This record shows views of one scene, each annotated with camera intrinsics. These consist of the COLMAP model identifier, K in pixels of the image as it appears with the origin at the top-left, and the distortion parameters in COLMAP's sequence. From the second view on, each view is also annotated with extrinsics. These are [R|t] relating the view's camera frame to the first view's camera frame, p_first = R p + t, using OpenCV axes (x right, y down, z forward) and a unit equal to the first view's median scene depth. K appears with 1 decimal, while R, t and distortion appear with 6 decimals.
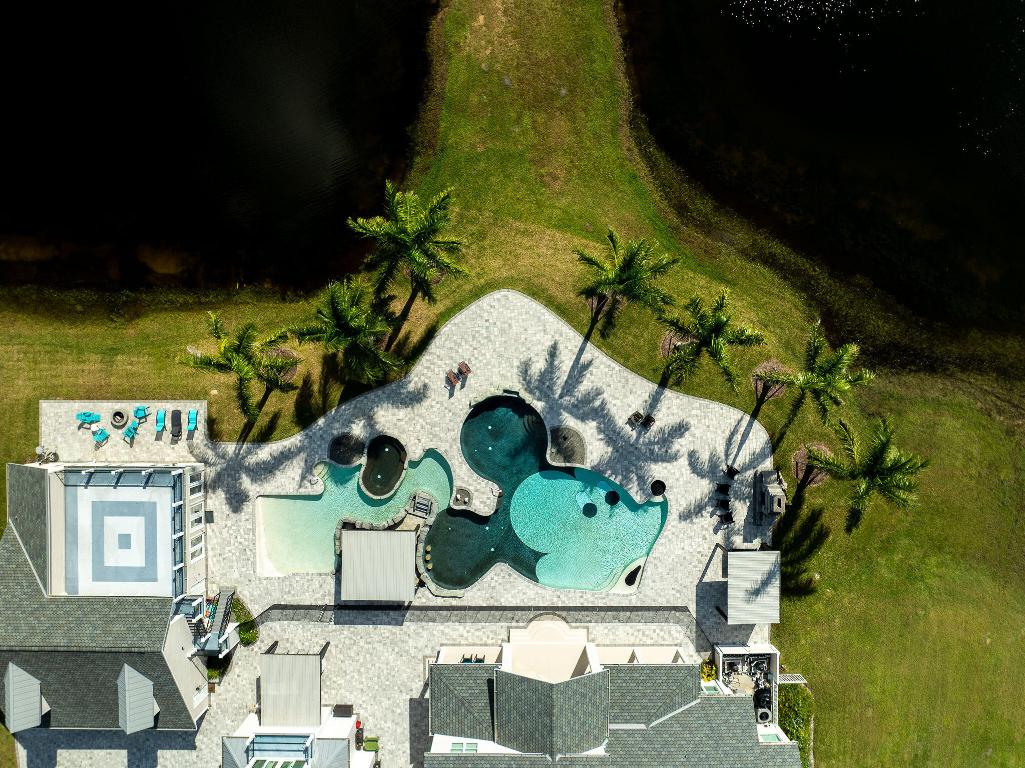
lens RADIAL K [[713.5, 0, 502.7], [0, 713.5, 411.8], [0, 0, 1]] dist [-0.006053, 0.005757]
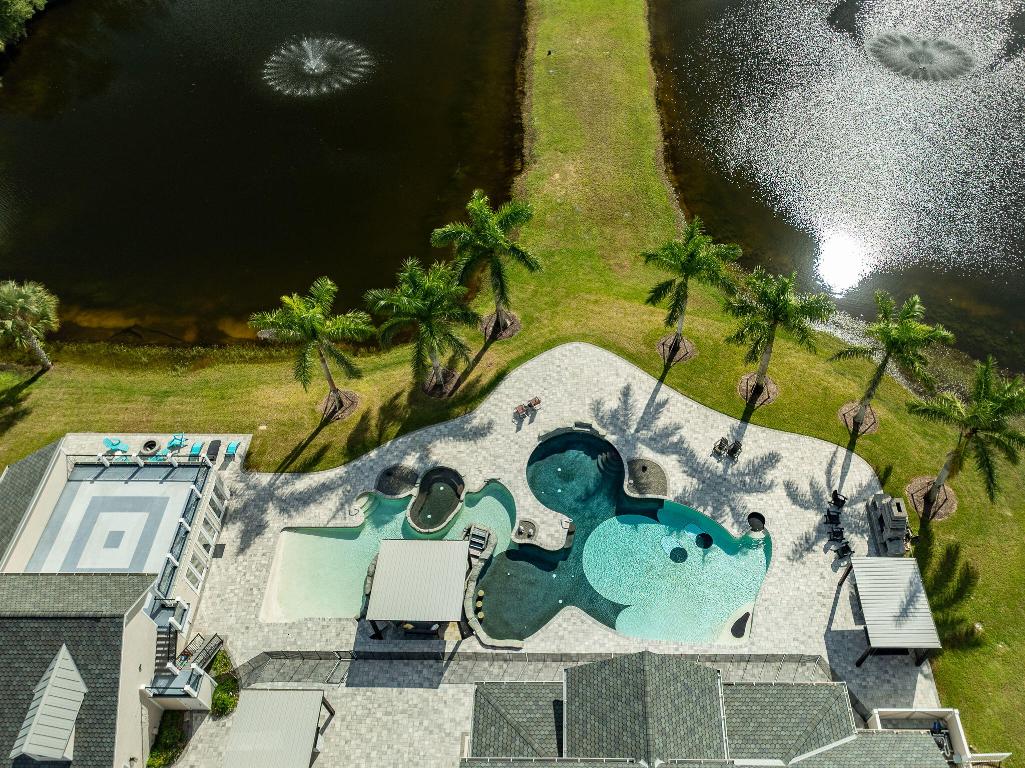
lens RADIAL K [[827.8, 0, 563.6], [0, 827.8, 380.9], [0, 0, 1]] dist [0.025250, -0.002004]
pose [[0.999940, 0.010724, -0.002189, -0.011950], [-0.009603, 0.763609, -0.645607, 0.620064], [-0.005252, 0.645590, 0.763667, 0.136270]]
